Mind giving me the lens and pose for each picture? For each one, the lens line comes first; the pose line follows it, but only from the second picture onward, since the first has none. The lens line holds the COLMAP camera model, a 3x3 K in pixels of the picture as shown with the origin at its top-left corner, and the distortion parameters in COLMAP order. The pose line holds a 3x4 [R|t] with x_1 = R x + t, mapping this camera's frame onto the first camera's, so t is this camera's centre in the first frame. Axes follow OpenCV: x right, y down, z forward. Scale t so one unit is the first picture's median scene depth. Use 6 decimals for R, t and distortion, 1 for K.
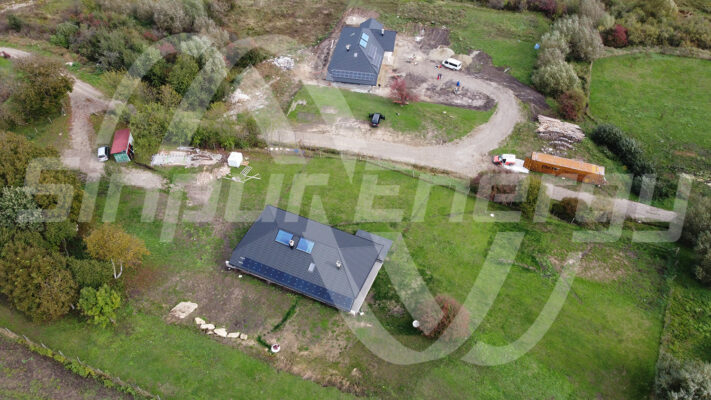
lens RADIAL K [[540.0, 0, 355.5], [0, 540.0, 200.0], [0, 0, 1]] dist [-0.005936, 0.005368]
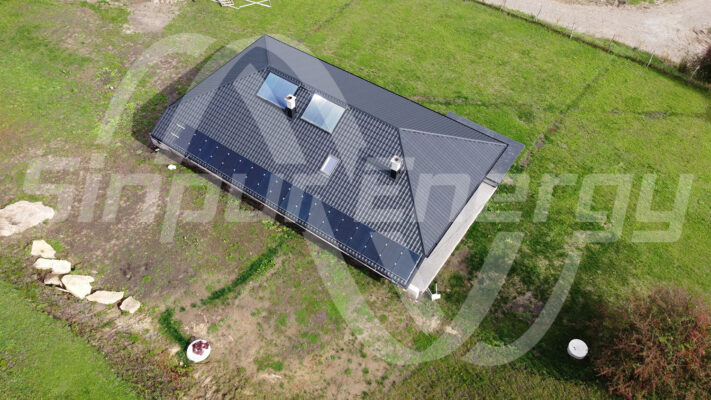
lens RADIAL K [[540.0, 0, 355.5], [0, 540.0, 200.0], [0, 0, 1]] dist [-0.005936, 0.005368]
pose [[0.983032, 0.147927, -0.108465, -0.013909], [-0.140164, 0.987203, 0.076048, 0.122963], [0.118327, -0.059555, 0.991187, 0.626518]]
